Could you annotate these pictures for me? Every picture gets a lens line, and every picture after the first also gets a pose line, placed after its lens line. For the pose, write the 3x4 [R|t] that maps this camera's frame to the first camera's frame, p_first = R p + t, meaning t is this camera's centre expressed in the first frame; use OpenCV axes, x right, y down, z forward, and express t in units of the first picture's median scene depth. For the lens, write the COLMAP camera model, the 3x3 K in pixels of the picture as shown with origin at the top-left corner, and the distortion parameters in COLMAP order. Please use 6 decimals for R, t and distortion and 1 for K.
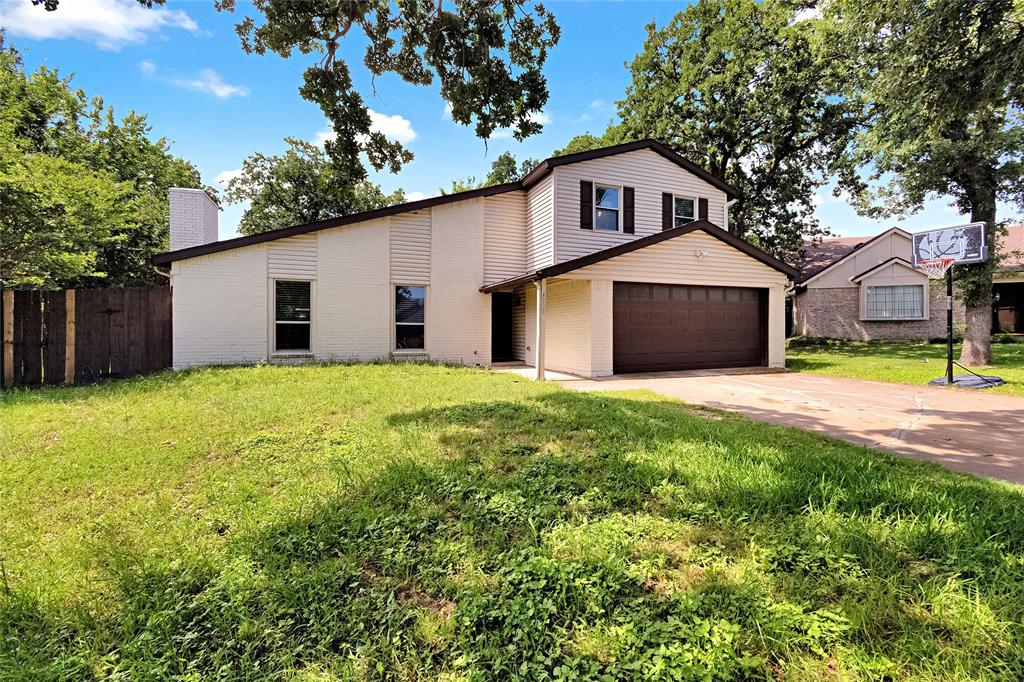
lens RADIAL K [[441.0, 0, 509.4], [0, 441.0, 337.3], [0, 0, 1]] dist [-0.001272, 0.000094]
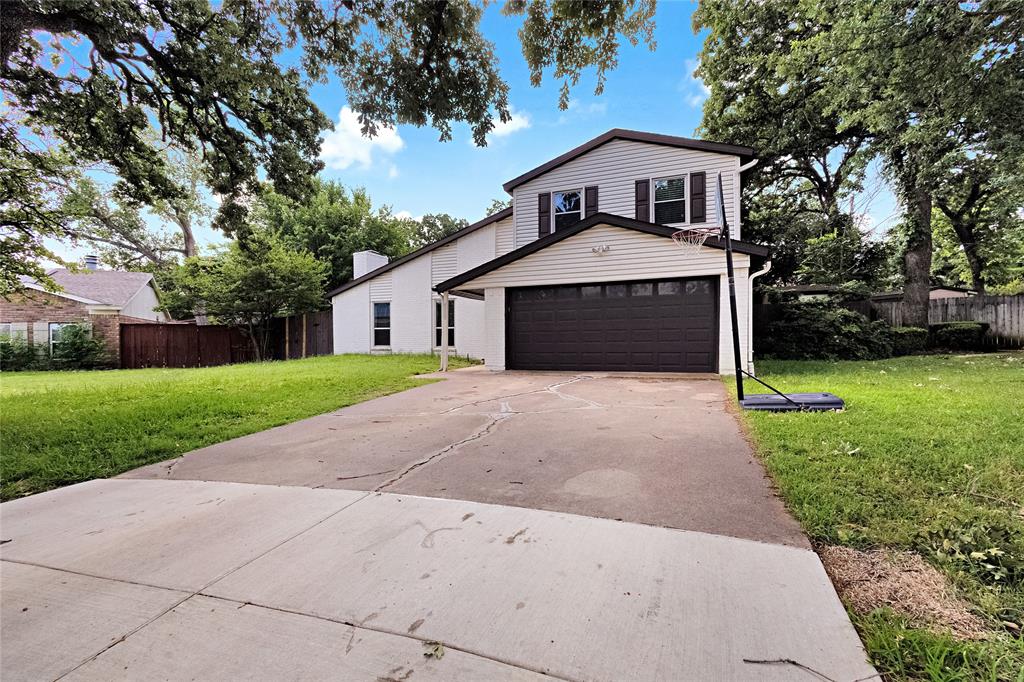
lens RADIAL K [[441.0, 0, 509.4], [0, 441.0, 337.3], [0, 0, 1]] dist [-0.001272, 0.000094]
pose [[0.722591, -0.005376, -0.691255, 0.916543], [0.001670, 0.999980, -0.006031, 0.006795], [0.691274, 0.003204, 0.722586, 0.169685]]
